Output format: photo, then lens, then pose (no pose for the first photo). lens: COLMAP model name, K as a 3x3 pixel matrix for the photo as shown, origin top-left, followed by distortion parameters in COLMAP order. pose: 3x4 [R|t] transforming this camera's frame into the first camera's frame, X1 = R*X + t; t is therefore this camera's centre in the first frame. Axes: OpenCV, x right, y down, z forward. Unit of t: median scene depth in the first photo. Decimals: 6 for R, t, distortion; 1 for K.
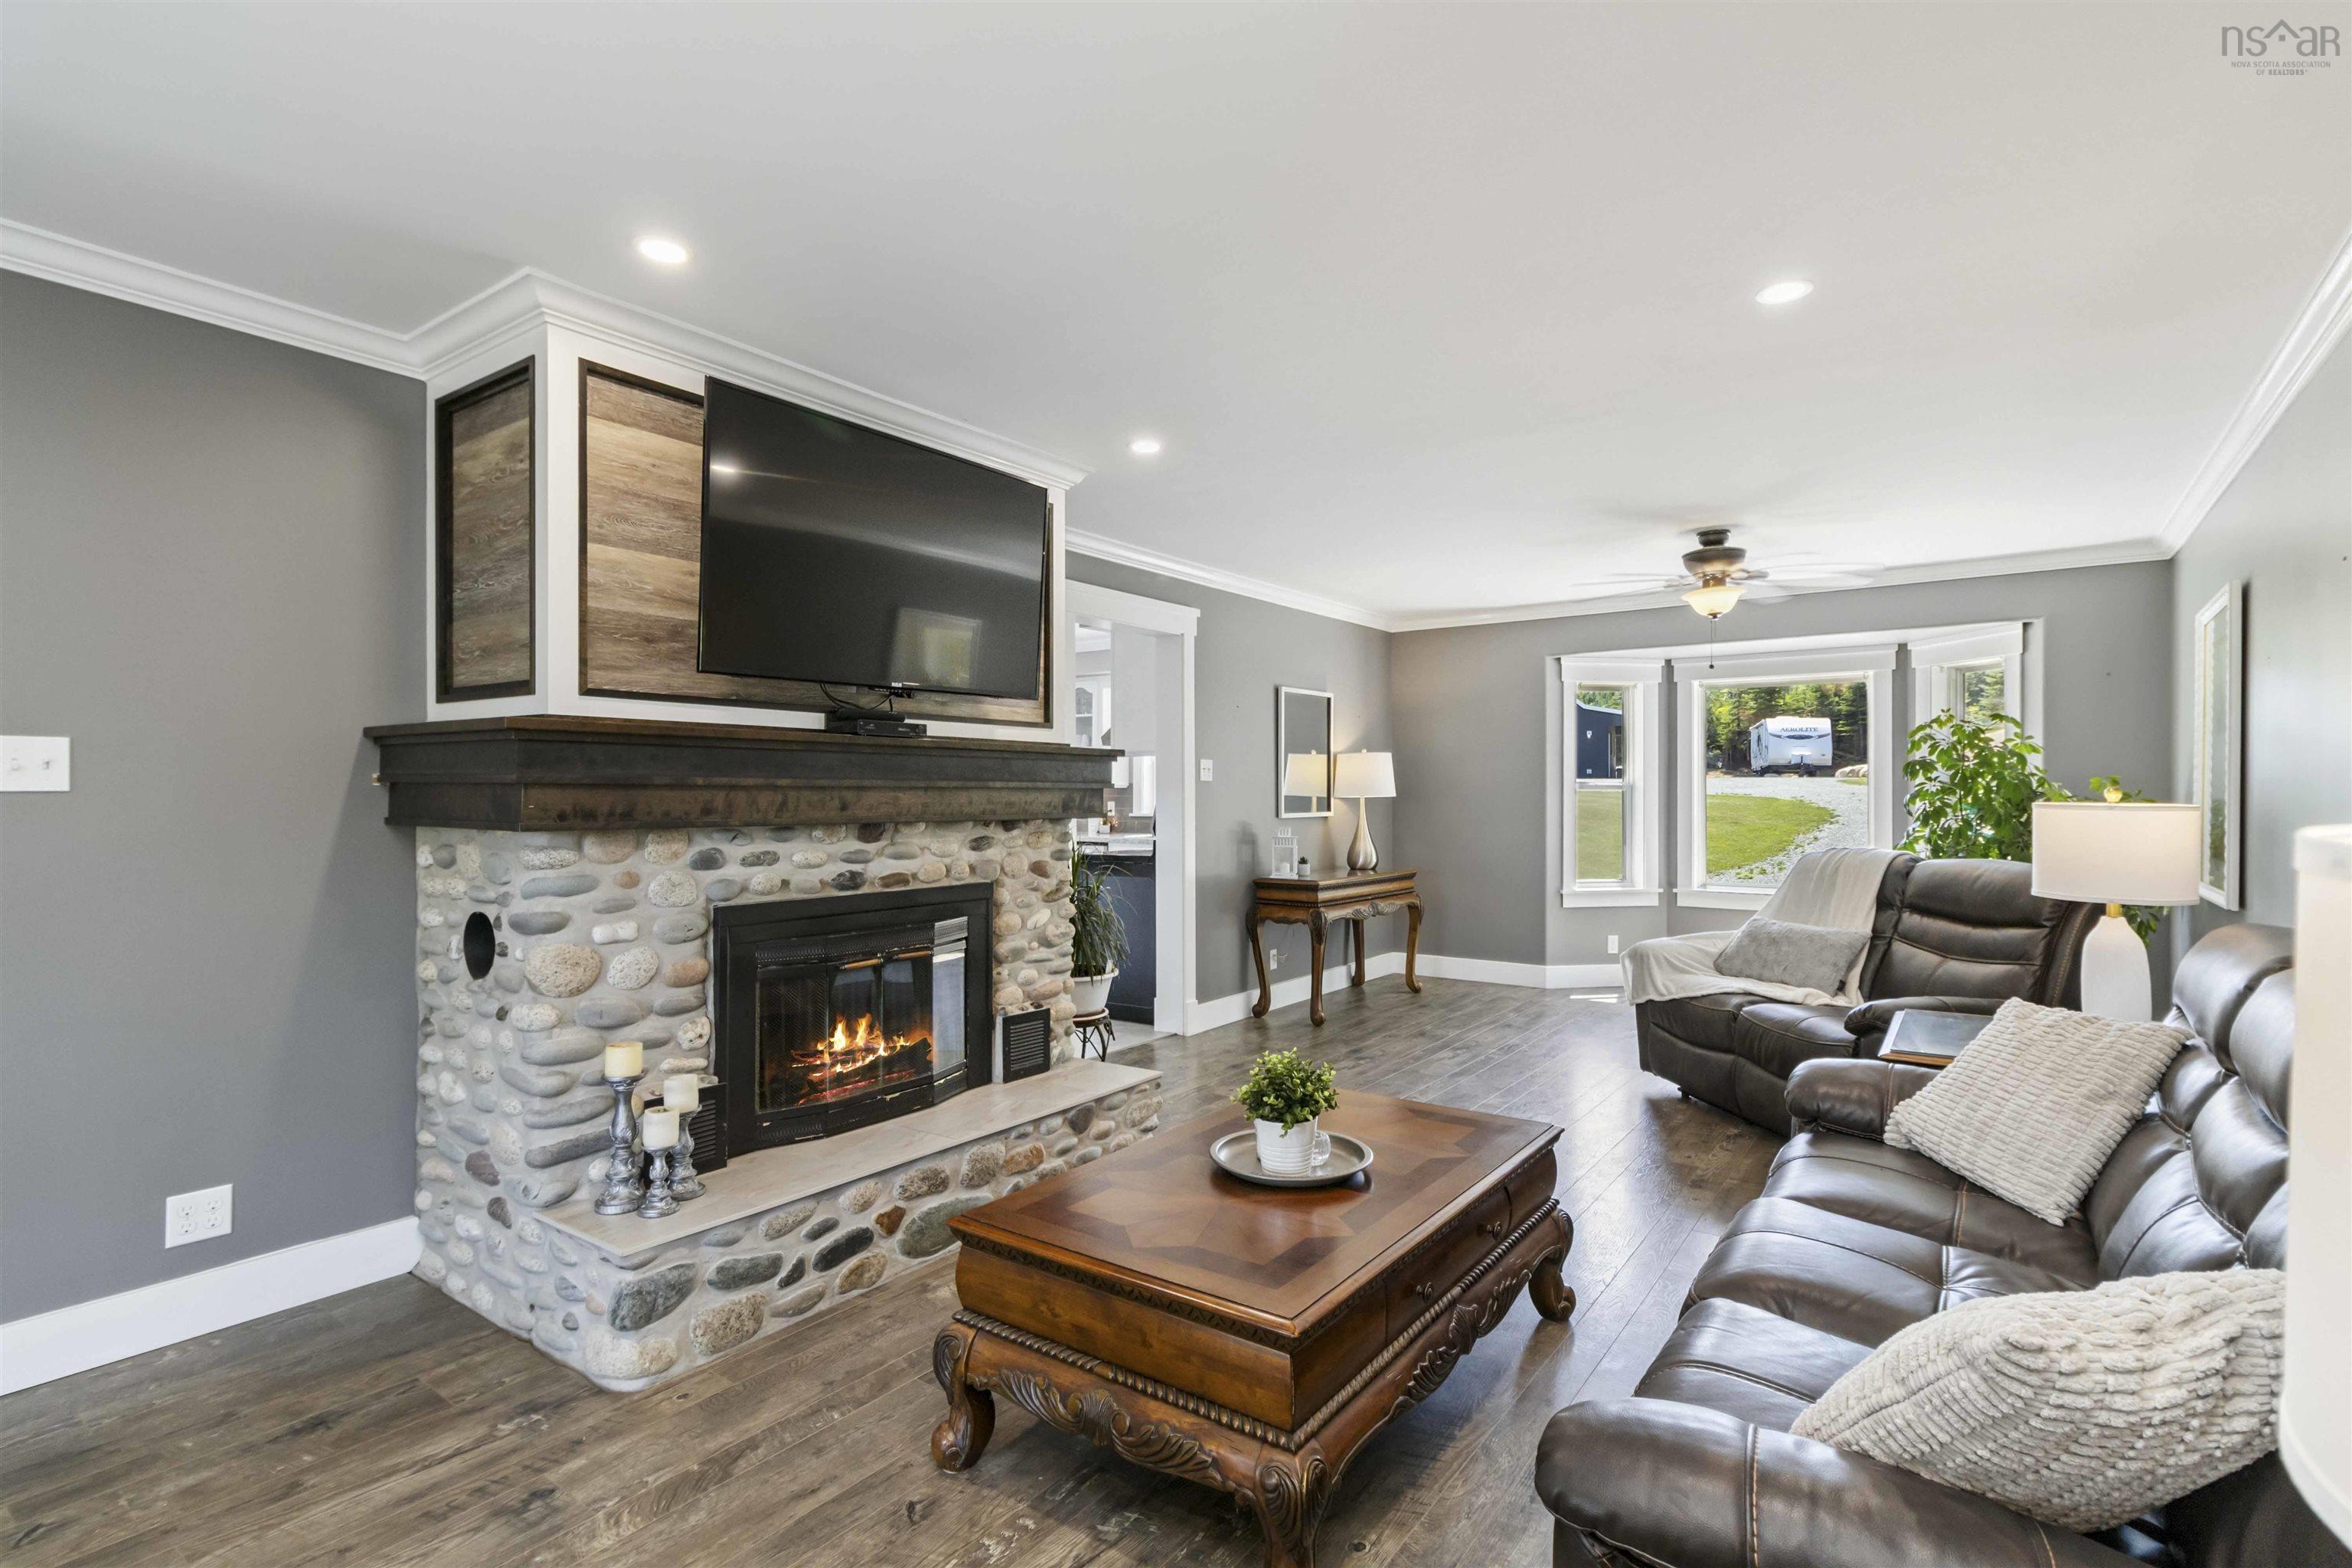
lens RADIAL K [[1090.3, 0, 1177.5], [0, 1090.3, 763.5], [0, 0, 1]] dist [0.003305, 0.000128]
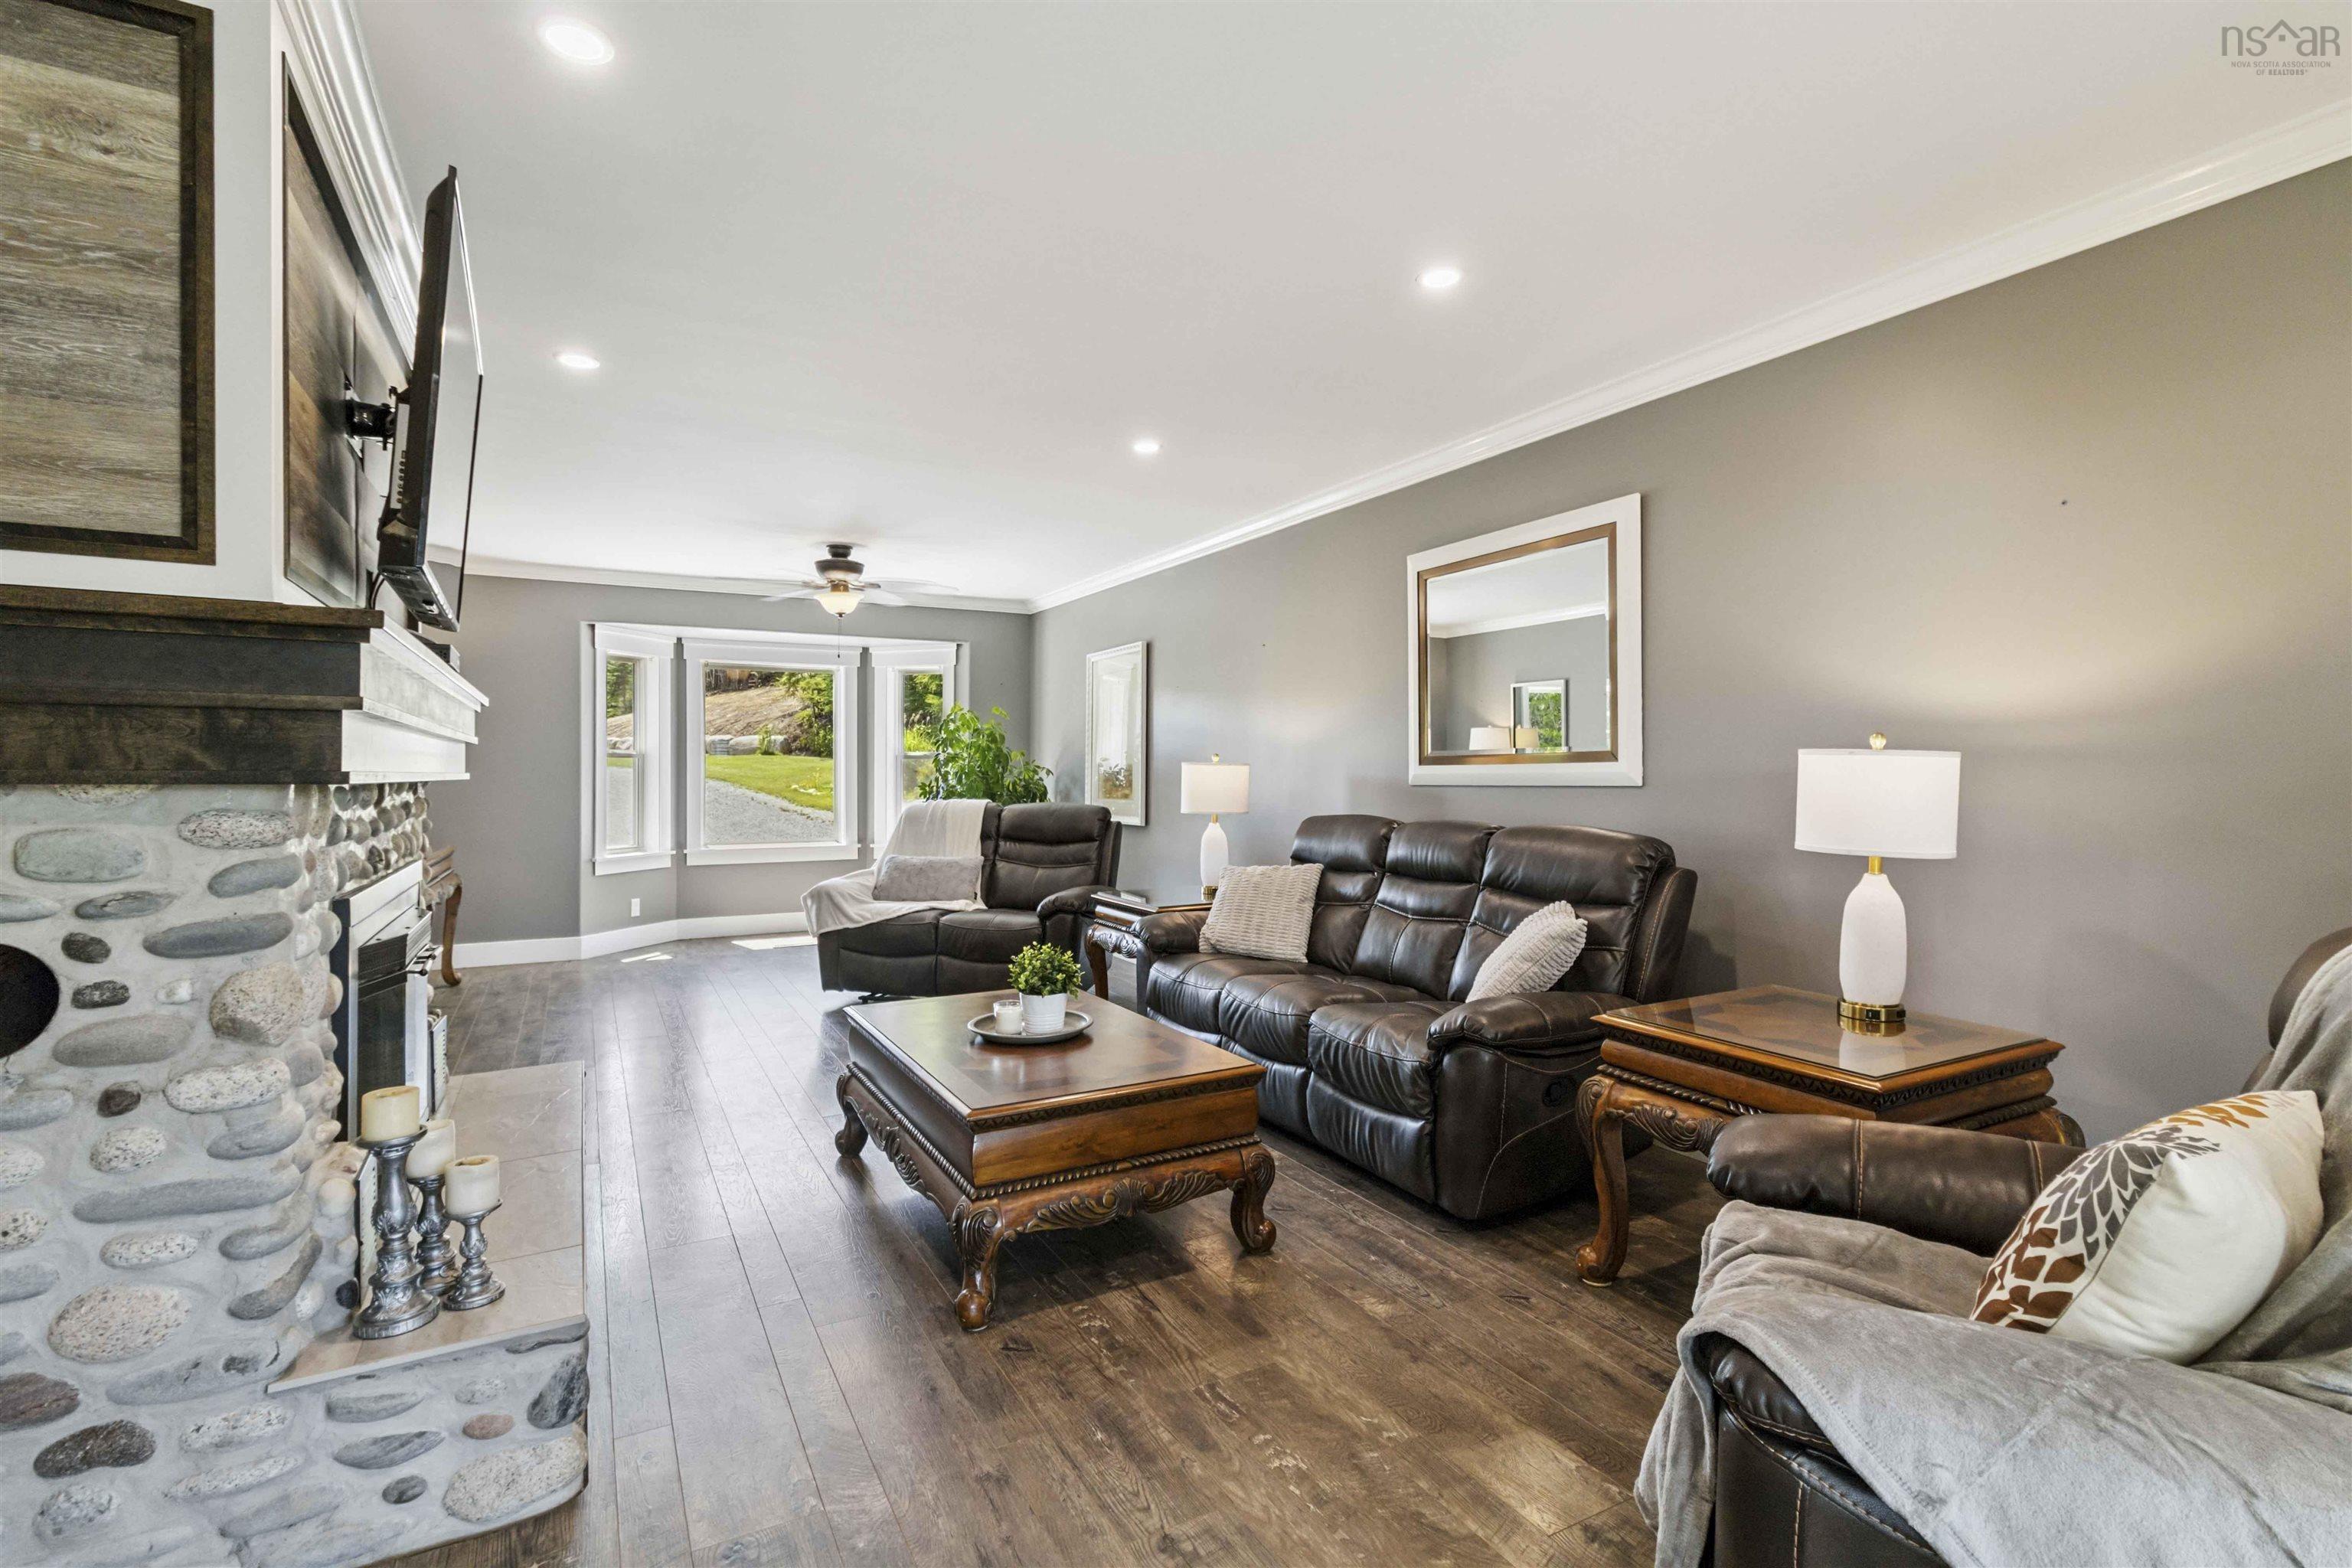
lens RADIAL K [[1104.7, 0, 1176.0], [0, 1104.7, 784.0], [0, 0, 1]] dist [0.002604, 0.000377]
pose [[0.423423, -0.015407, 0.905801, -0.493556], [-0.023059, 0.999348, 0.027777, 0.010648], [-0.905639, -0.032648, 0.422792, 0.136117]]
